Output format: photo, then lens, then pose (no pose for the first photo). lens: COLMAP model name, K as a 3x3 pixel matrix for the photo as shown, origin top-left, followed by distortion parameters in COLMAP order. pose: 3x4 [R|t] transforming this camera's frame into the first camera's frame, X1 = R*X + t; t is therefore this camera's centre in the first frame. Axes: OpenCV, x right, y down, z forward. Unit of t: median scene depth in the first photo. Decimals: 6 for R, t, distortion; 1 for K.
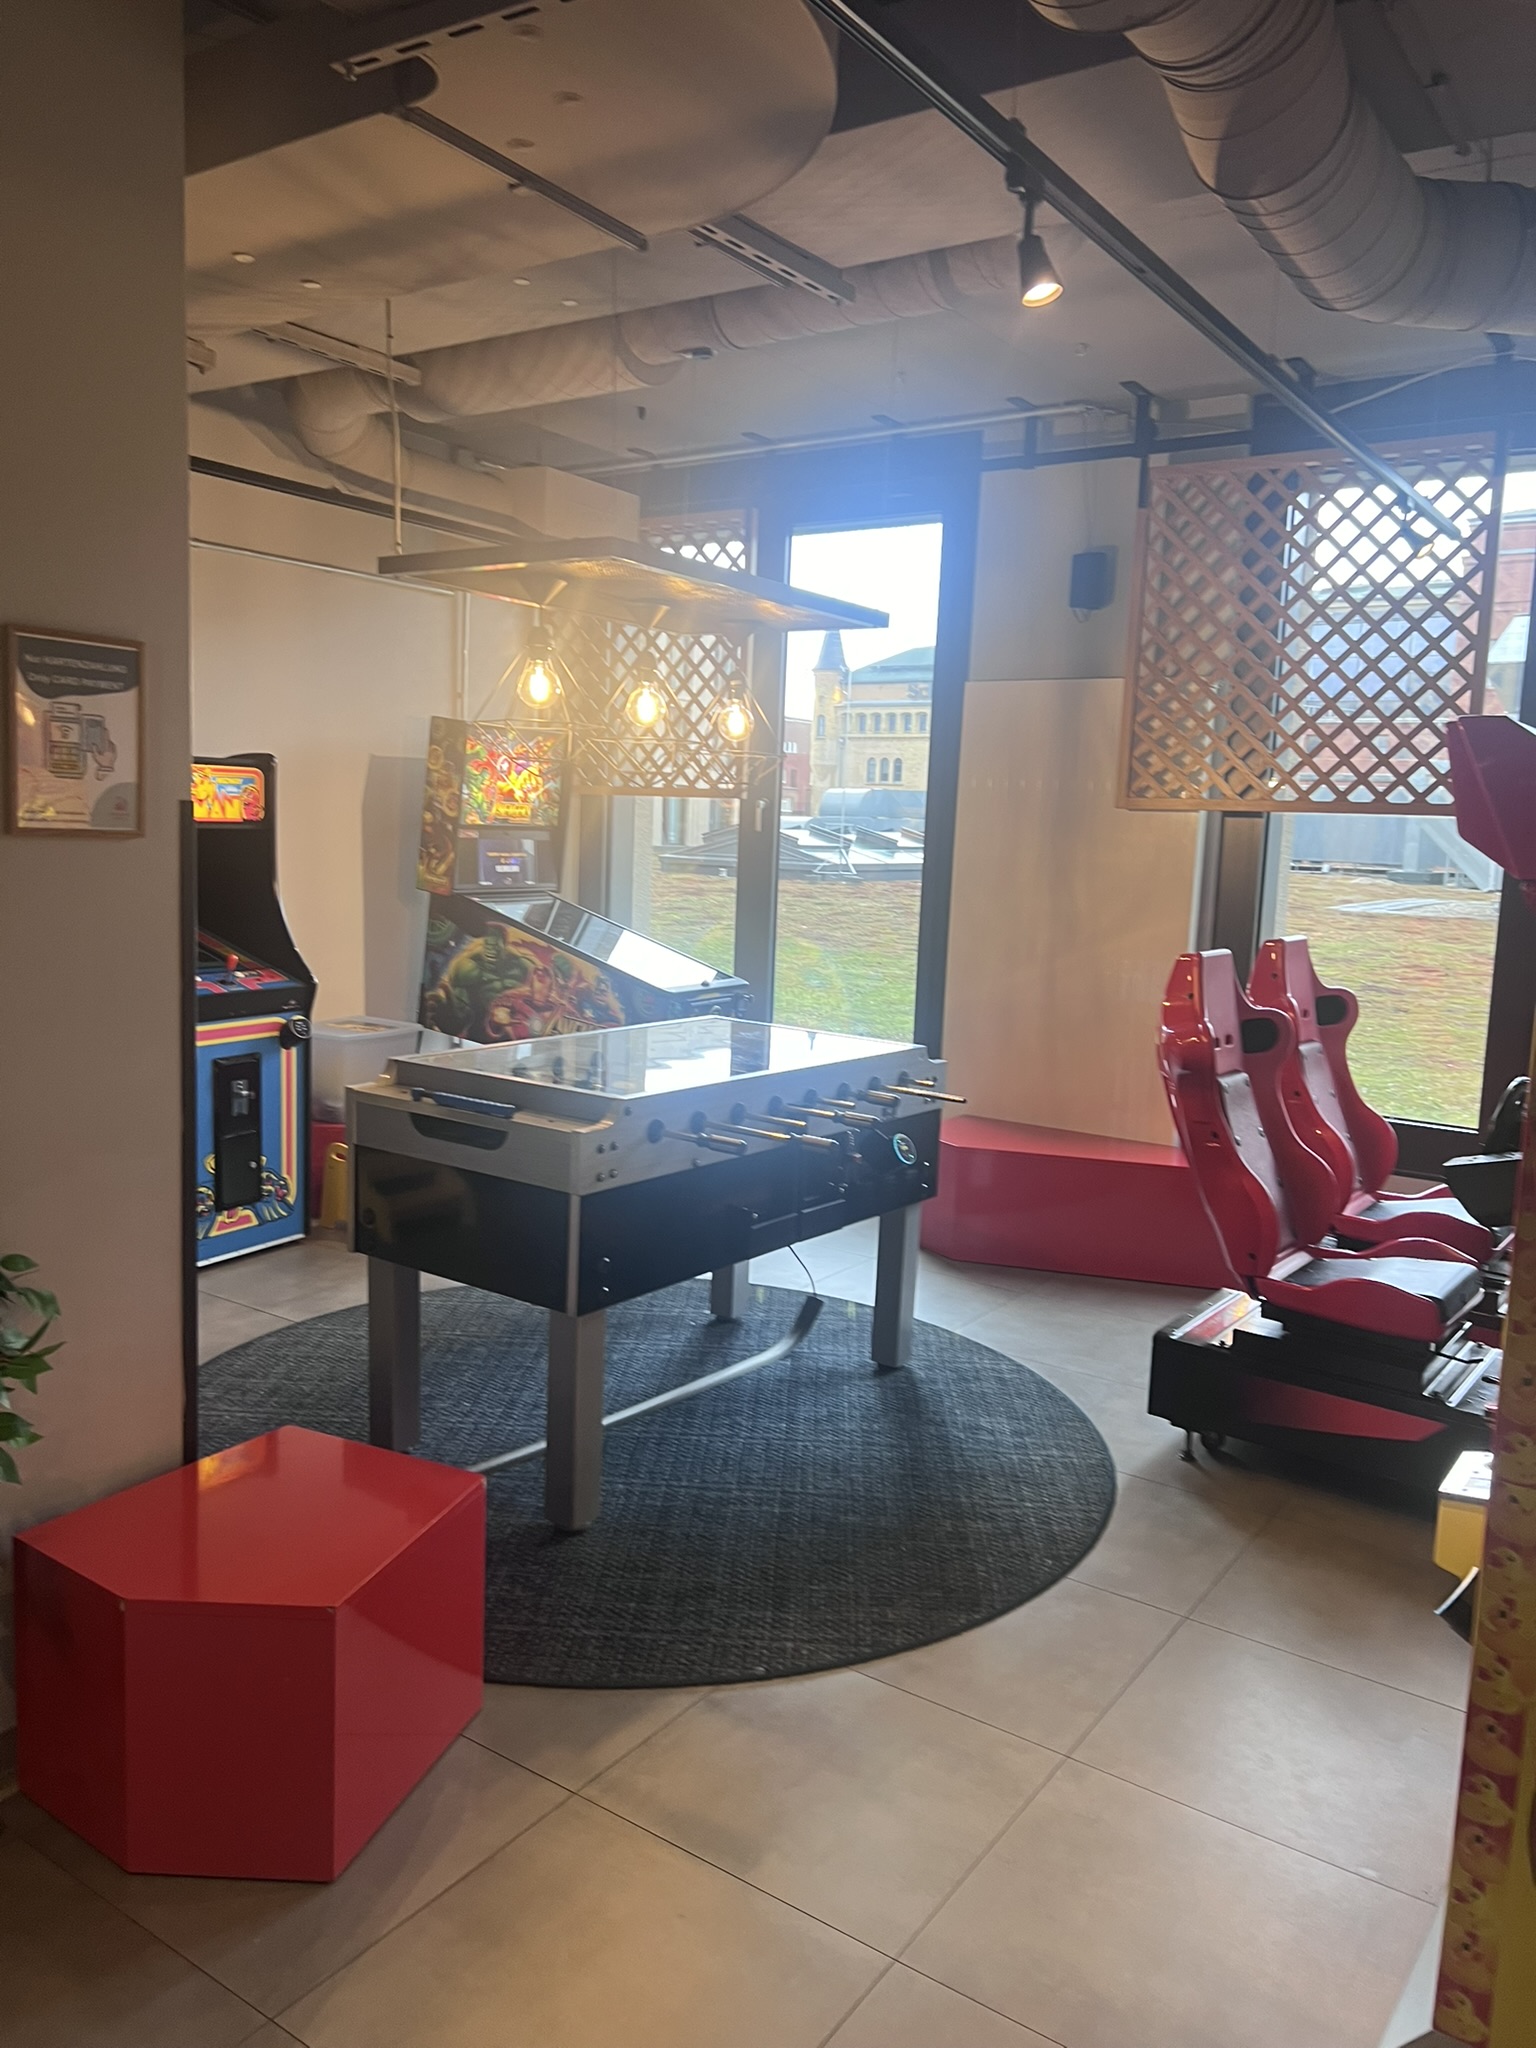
lens RADIAL K [[1533.6, 0, 775.3], [0, 1533.6, 1026.6], [0, 0, 1]] dist [0.029332, -0.004628]
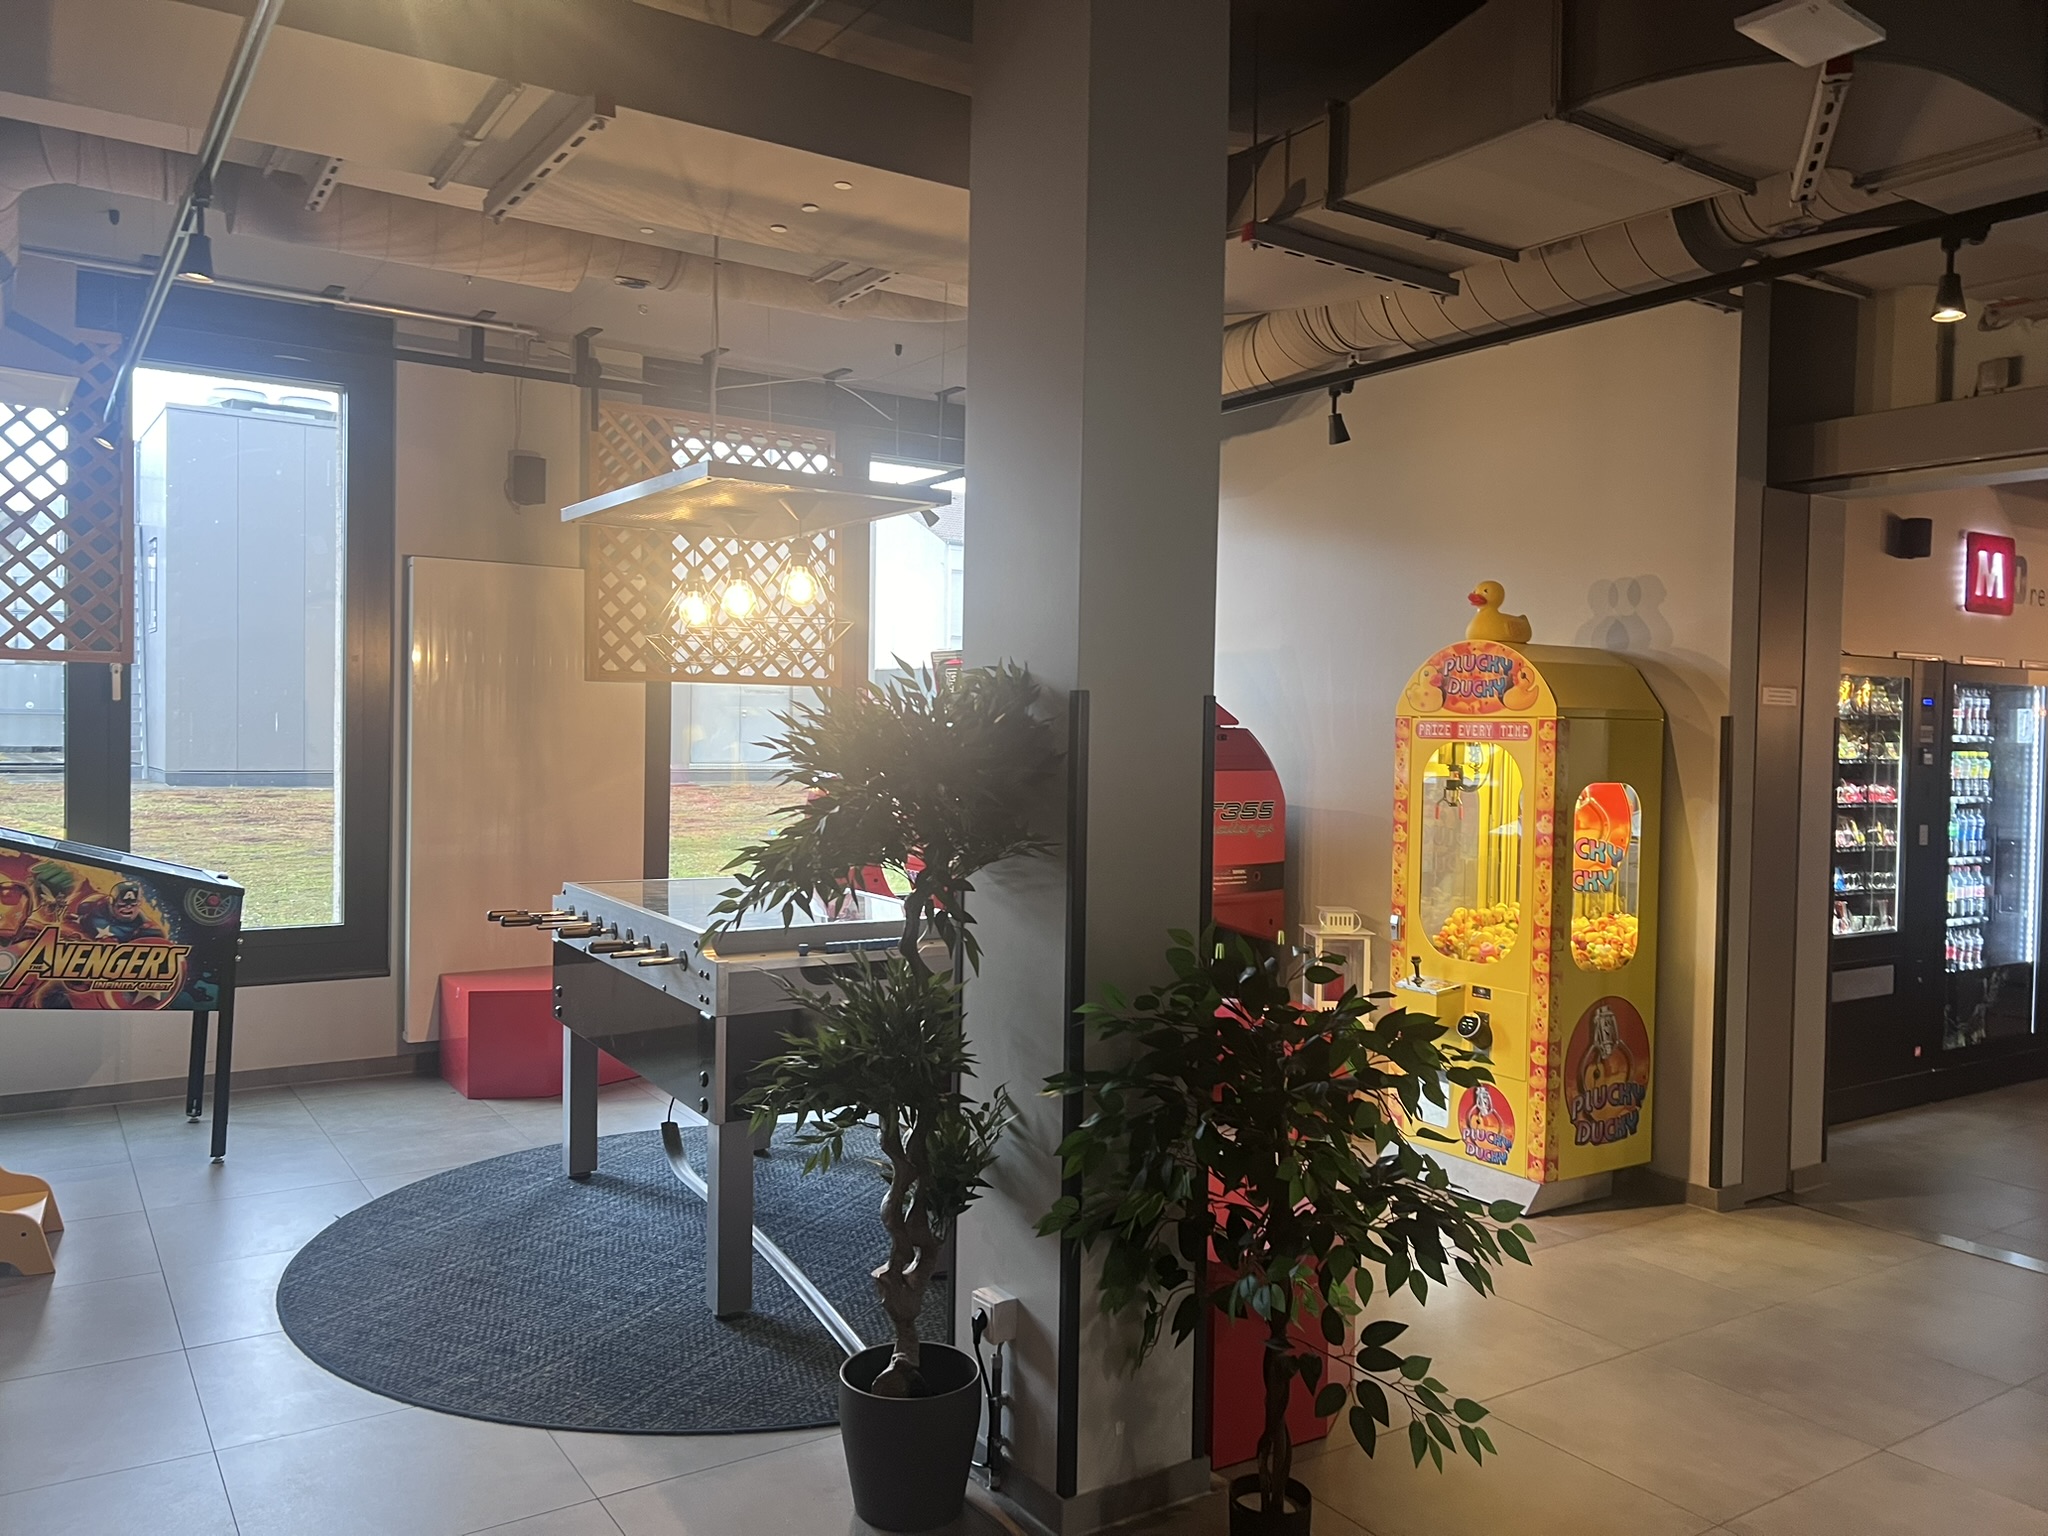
lens RADIAL K [[1533.6, 0, 1037.2], [0, 1533.6, 762.8], [0, 0, 1]] dist [0.029332, -0.004628]
pose [[0.363655, -0.054607, 0.929932, -0.715908], [0.116696, 0.993087, 0.012681, -0.051442], [-0.924195, 0.103908, 0.367513, 0.250216]]
